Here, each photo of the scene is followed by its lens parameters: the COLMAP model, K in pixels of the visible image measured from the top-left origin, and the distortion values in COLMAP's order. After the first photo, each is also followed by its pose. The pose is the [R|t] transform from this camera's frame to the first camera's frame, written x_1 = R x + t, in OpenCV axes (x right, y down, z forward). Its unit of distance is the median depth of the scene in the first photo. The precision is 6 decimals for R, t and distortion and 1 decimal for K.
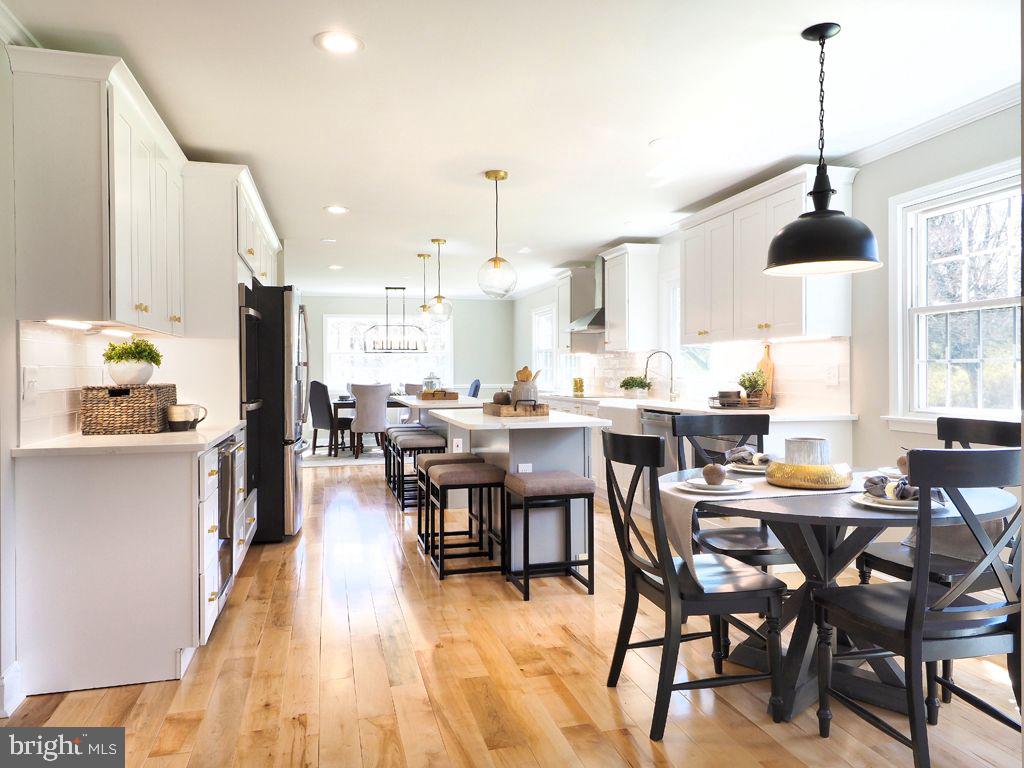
lens RADIAL K [[724.9, 0, 512.0], [0, 724.9, 384.0], [0, 0, 1]] dist [-0.064011, 0.197942]
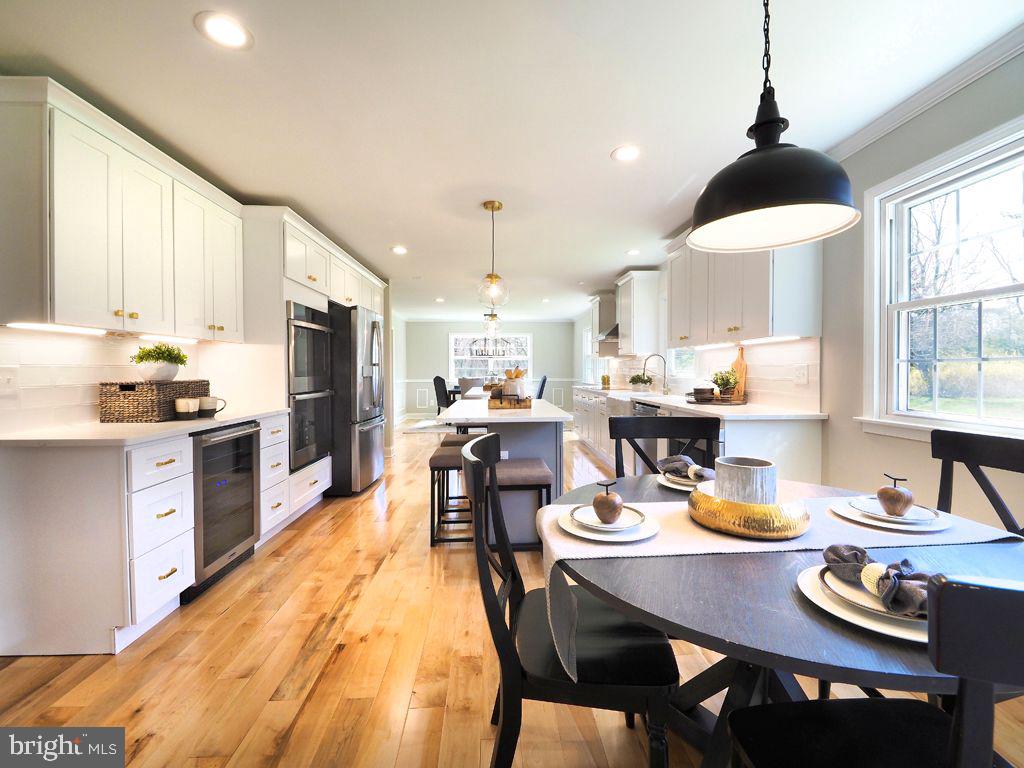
lens RADIAL K [[421.9, 0, 523.2], [0, 421.9, 380.7], [0, 0, 1]] dist [0.000236, -0.000076]
pose [[0.981697, 0.007133, -0.190315, 0.178180], [-0.005672, 0.999950, 0.008223, -0.006851], [0.190364, -0.006993, 0.981689, 0.351675]]
